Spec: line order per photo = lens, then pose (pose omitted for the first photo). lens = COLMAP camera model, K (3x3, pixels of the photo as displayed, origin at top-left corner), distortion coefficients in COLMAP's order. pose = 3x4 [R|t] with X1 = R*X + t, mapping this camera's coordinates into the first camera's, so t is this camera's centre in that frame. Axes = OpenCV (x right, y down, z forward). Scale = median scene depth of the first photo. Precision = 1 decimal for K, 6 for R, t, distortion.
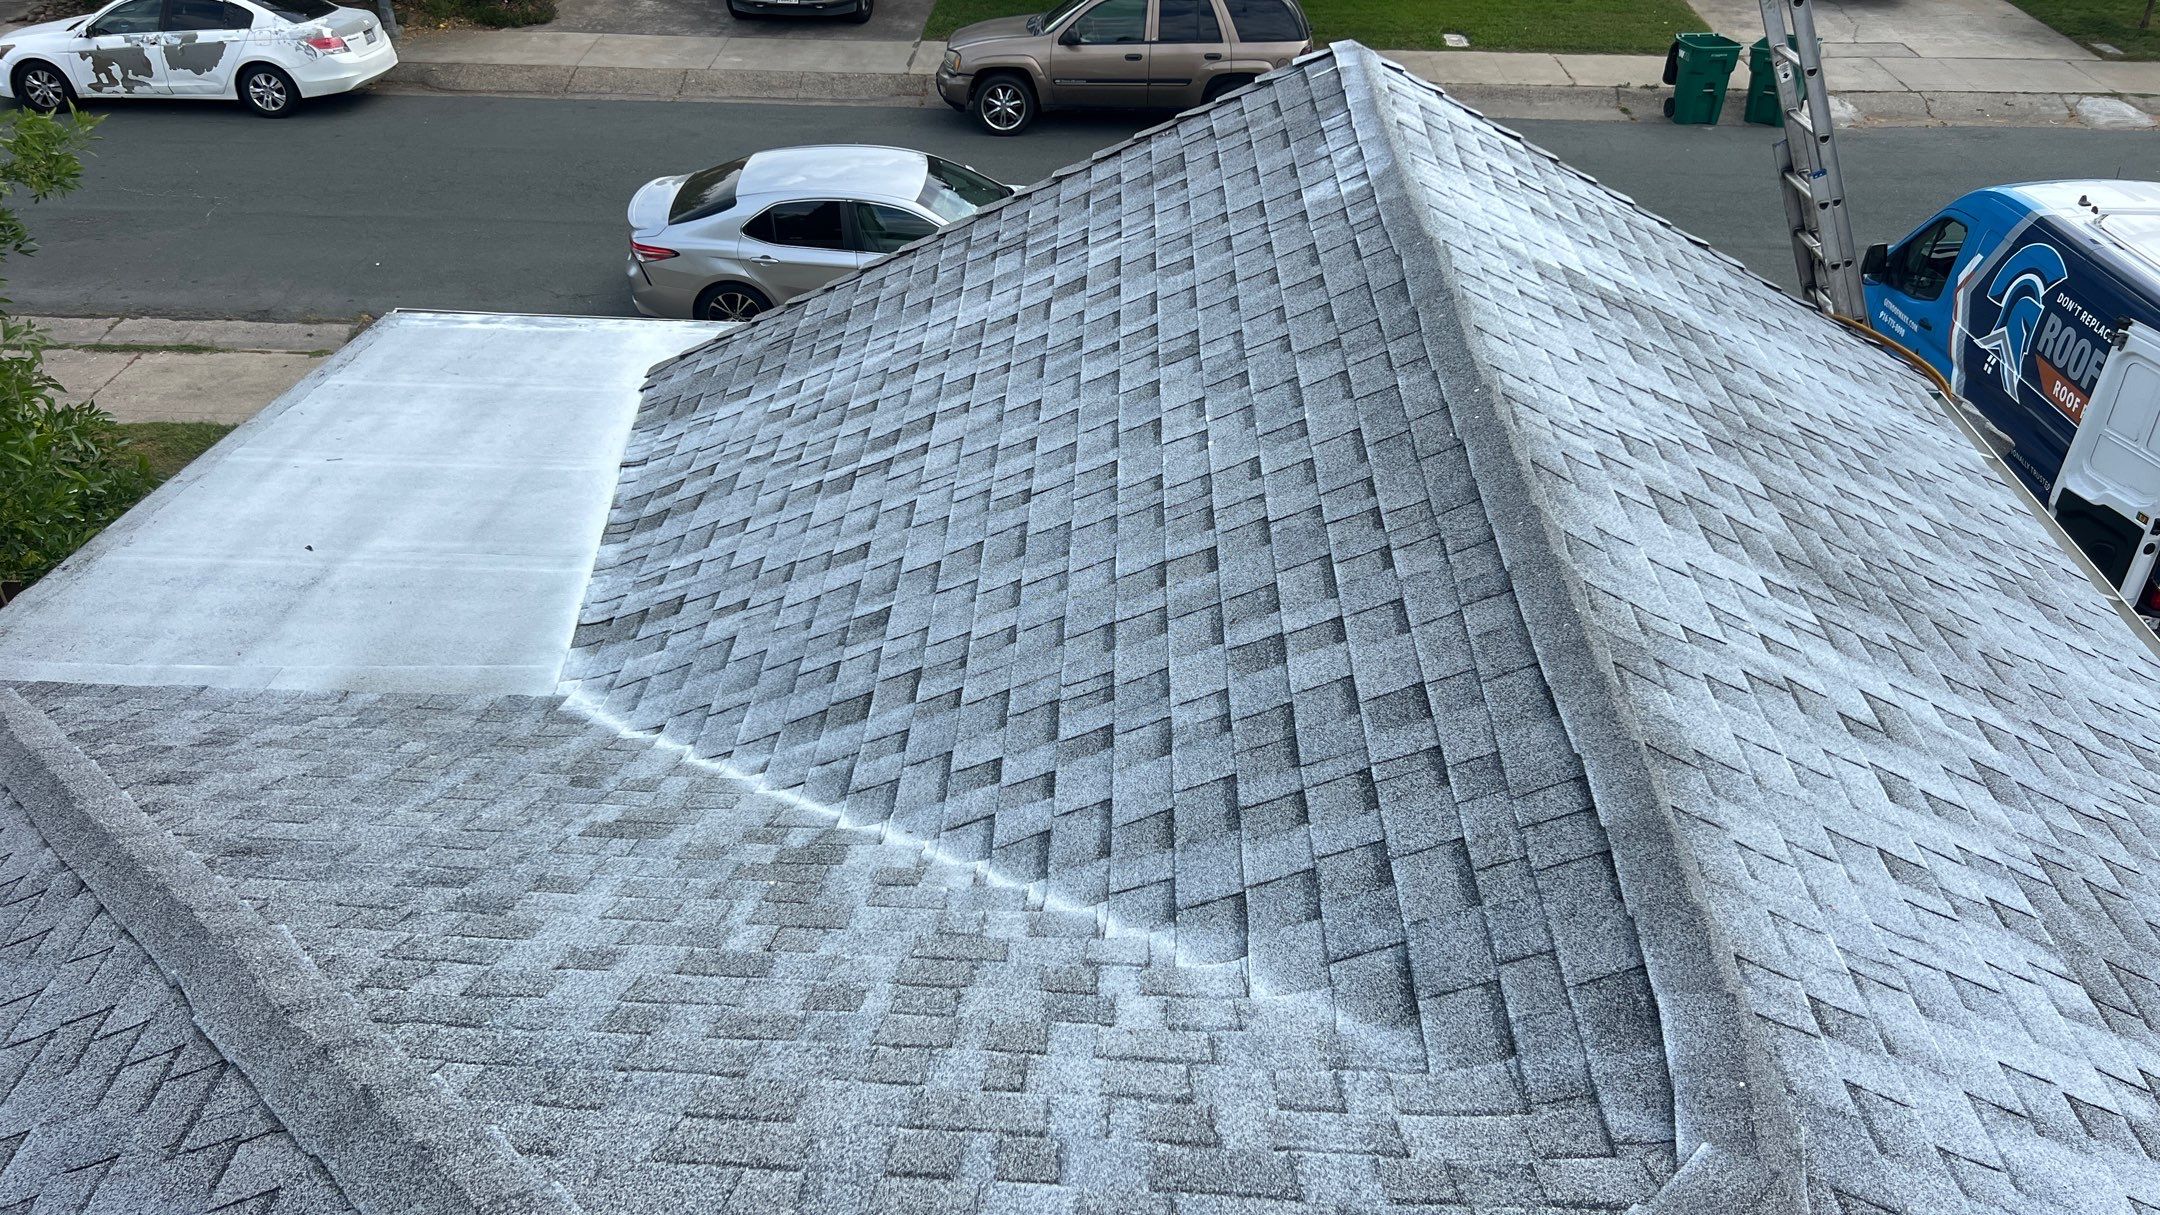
lens RADIAL K [[1611.0, 0, 1071.2], [0, 1611.0, 607.3], [0, 0, 1]] dist [0.035219, -0.047832]
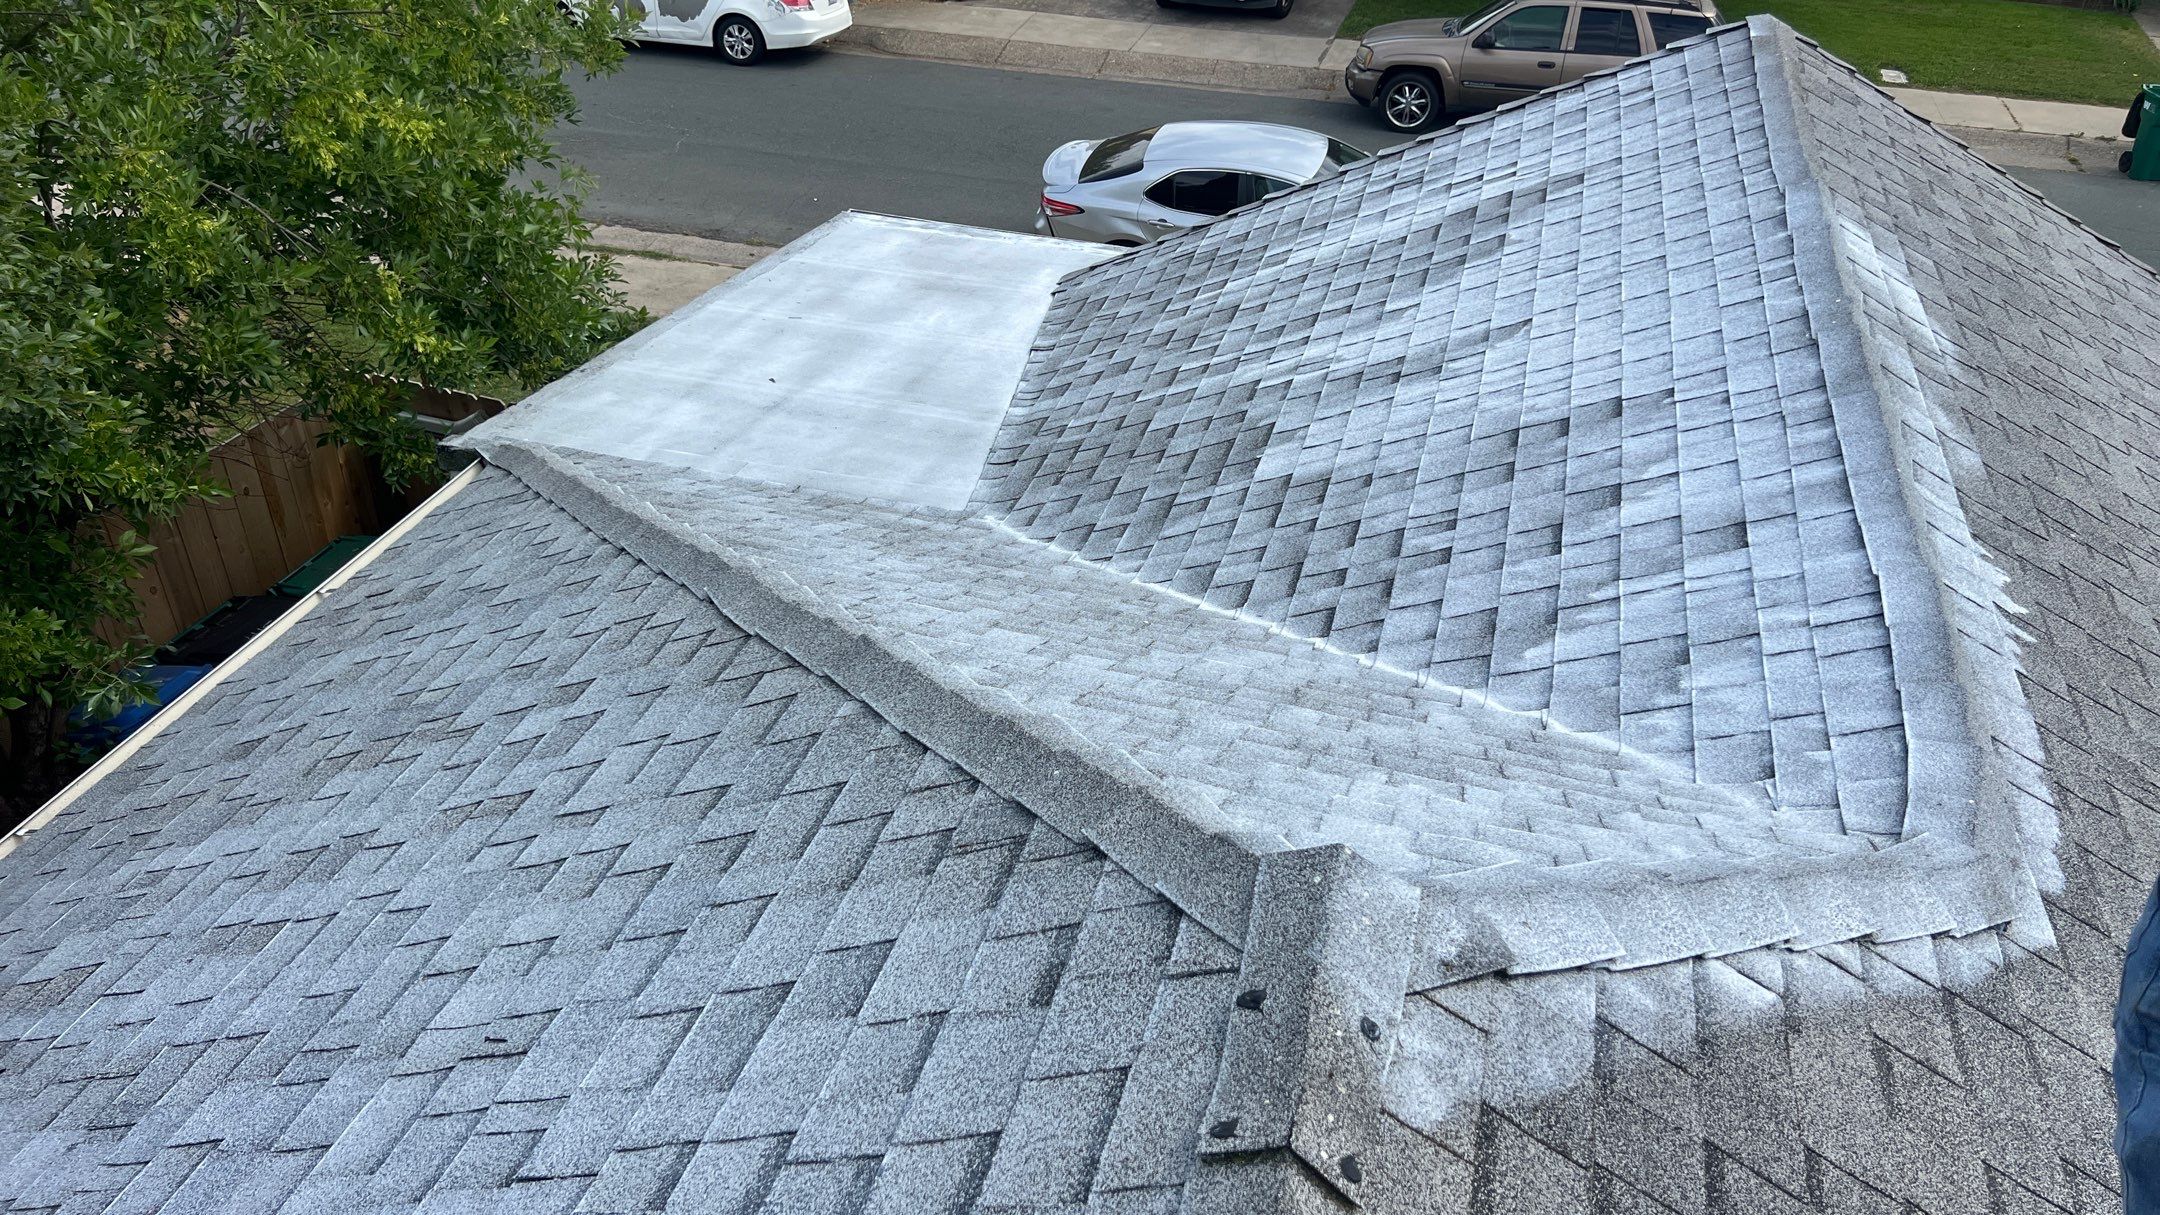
lens RADIAL K [[1616.9, 0, 1079.3], [0, 1616.9, 622.7], [0, 0, 1]] dist [0.045880, -0.057572]
pose [[0.971370, 0.139537, -0.192277, -0.000899], [-0.140611, 0.990032, 0.008117, 0.066239], [0.191493, 0.019152, 0.981307, -0.076222]]
